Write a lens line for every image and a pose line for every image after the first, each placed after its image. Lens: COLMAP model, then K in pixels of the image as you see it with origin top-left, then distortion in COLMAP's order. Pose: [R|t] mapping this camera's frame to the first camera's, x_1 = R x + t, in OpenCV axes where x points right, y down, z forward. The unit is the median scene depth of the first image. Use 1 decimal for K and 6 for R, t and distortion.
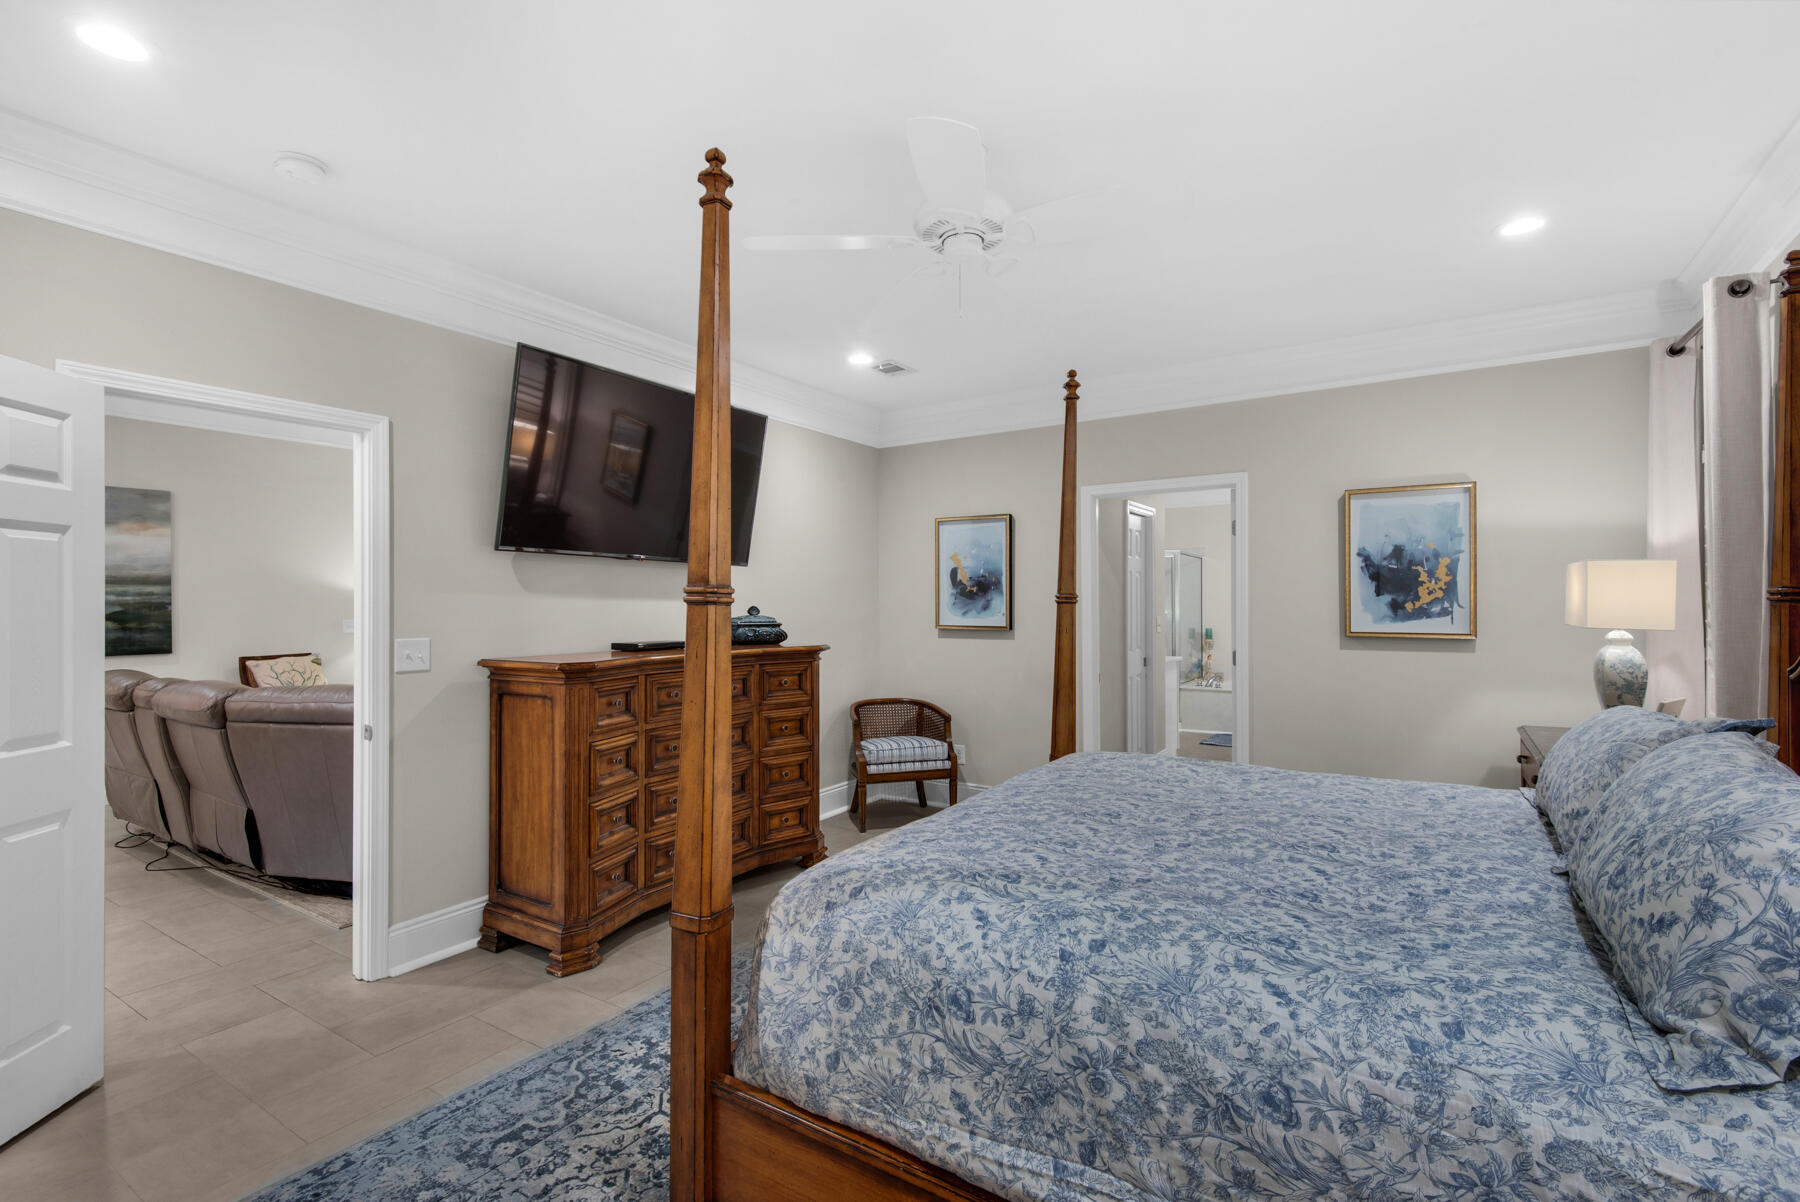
lens RADIAL K [[841.8, 0, 914.4], [0, 841.8, 621.5], [0, 0, 1]] dist [0.032934, -0.018198]
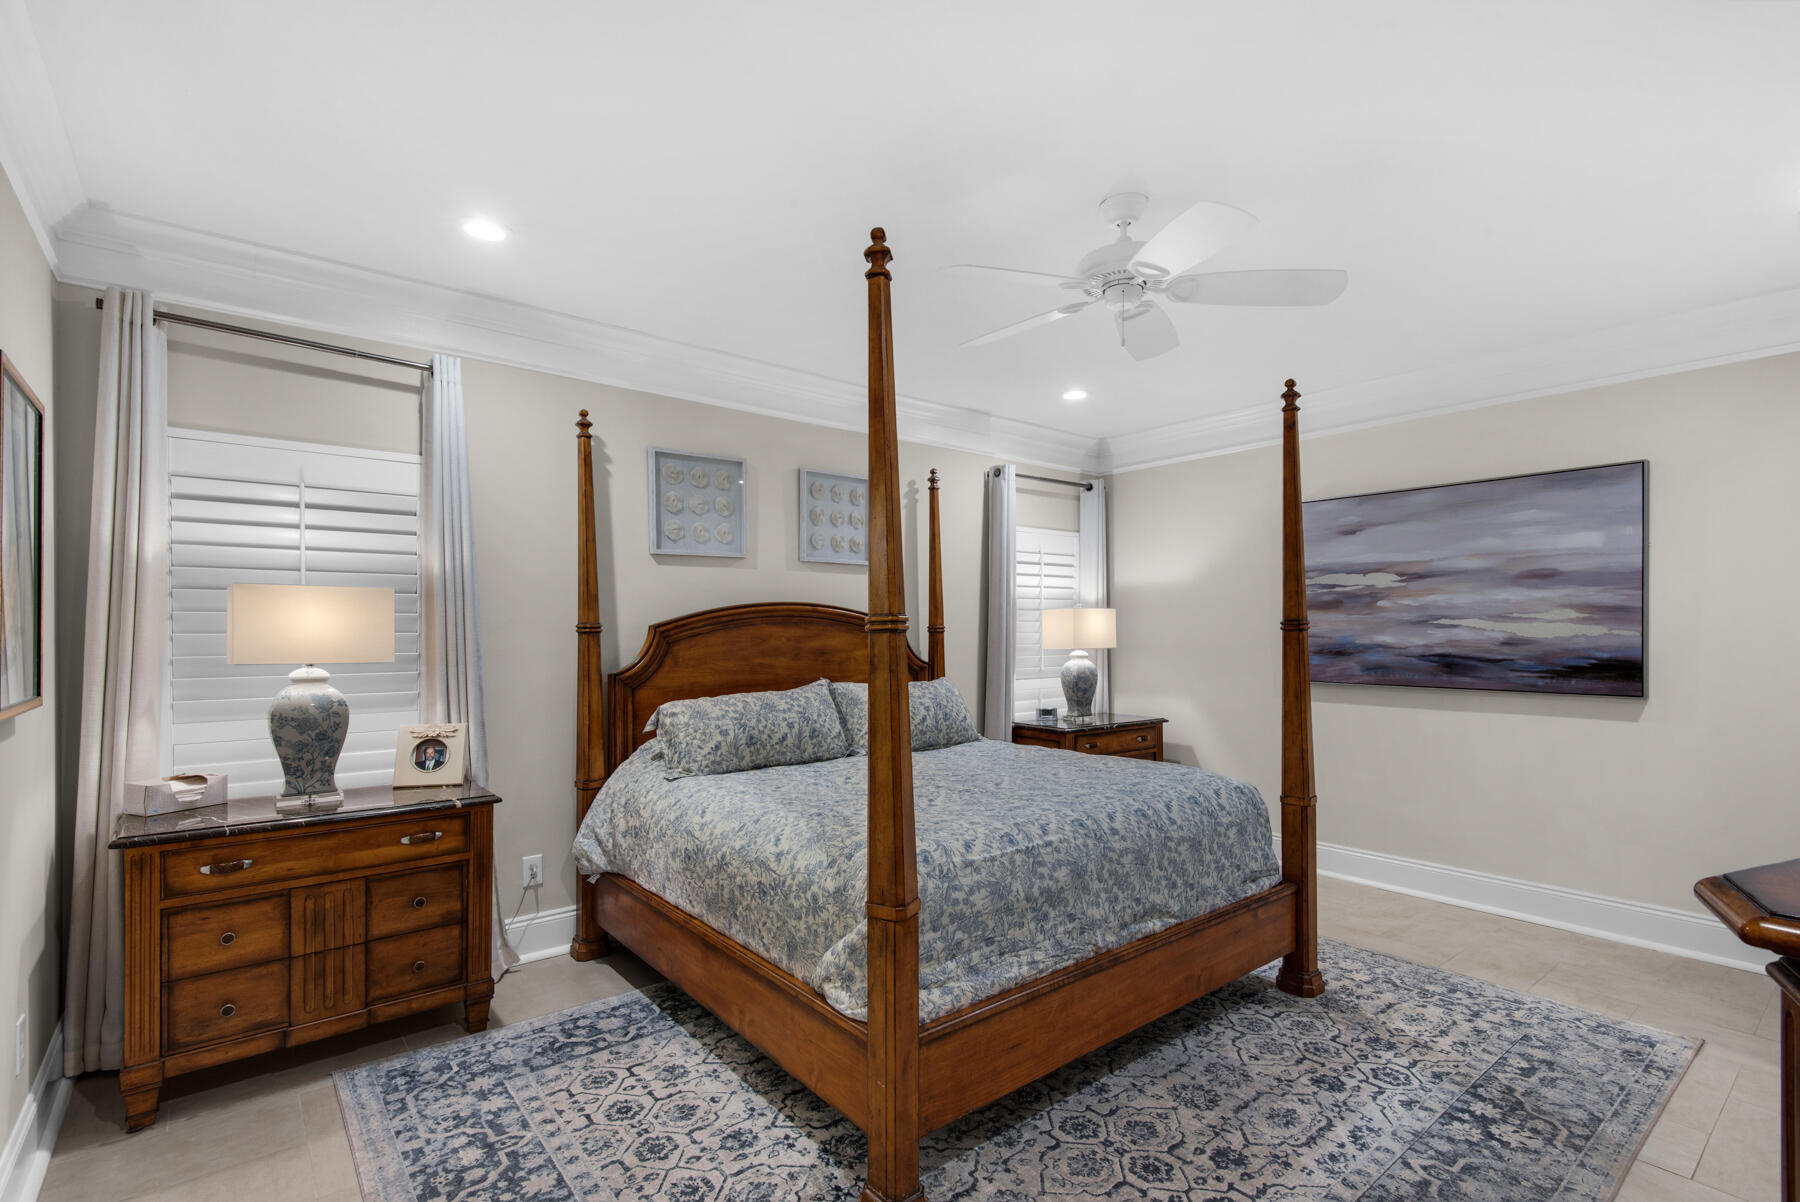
lens RADIAL K [[841.8, 0, 914.4], [0, 841.8, 621.5], [0, 0, 1]] dist [0.032934, -0.018198]
pose [[-0.951903, 0.007468, 0.306308, -0.011695], [0.011764, 0.999857, 0.012182, -0.030937], [-0.306173, 0.015200, -0.951855, 1.313875]]
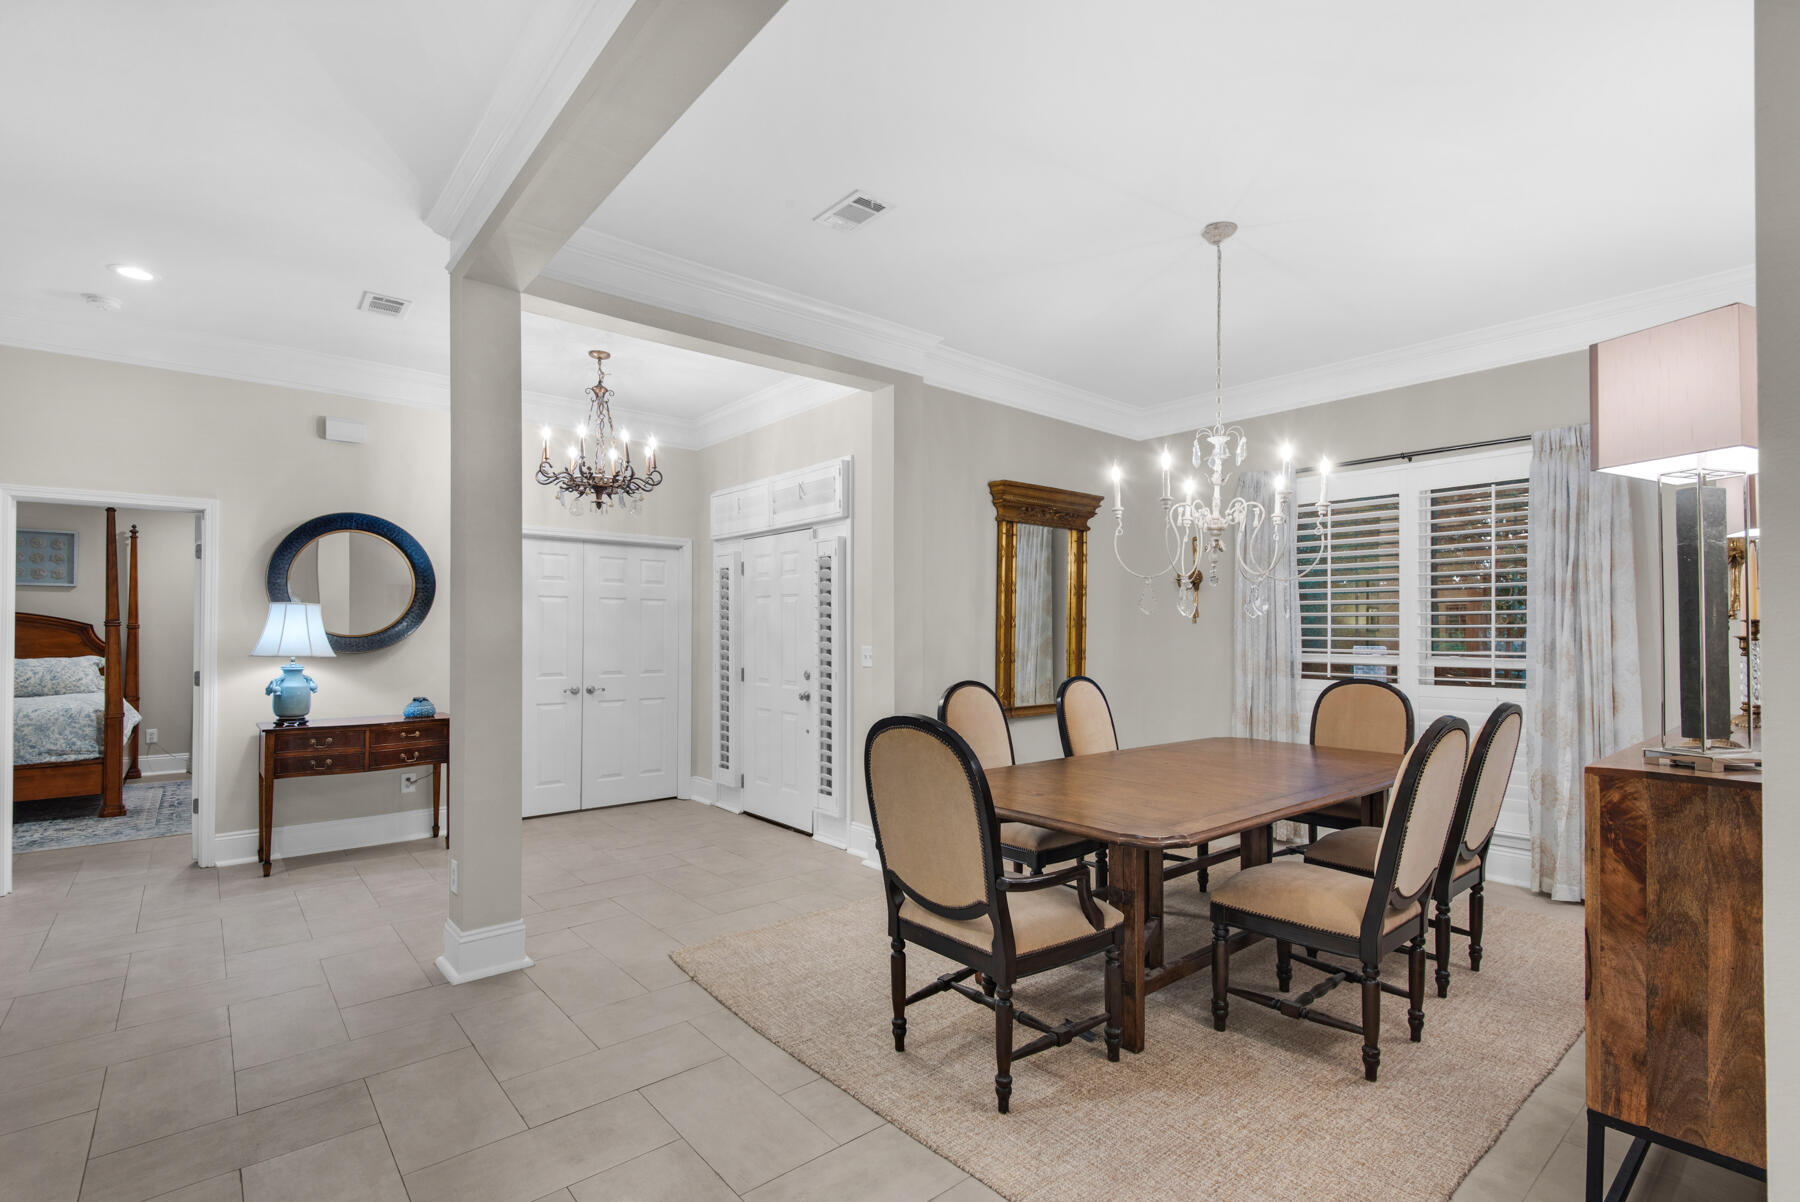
lens RADIAL K [[819.0, 0, 901.9], [0, 819.0, 624.1], [0, 0, 1]] dist [0.031252, -0.020073]
pose [[-0.959590, 0.005610, 0.281345, -1.873268], [0.009781, 0.999862, 0.013426, -0.018544], [-0.281231, 0.015636, -0.959513, 1.462566]]
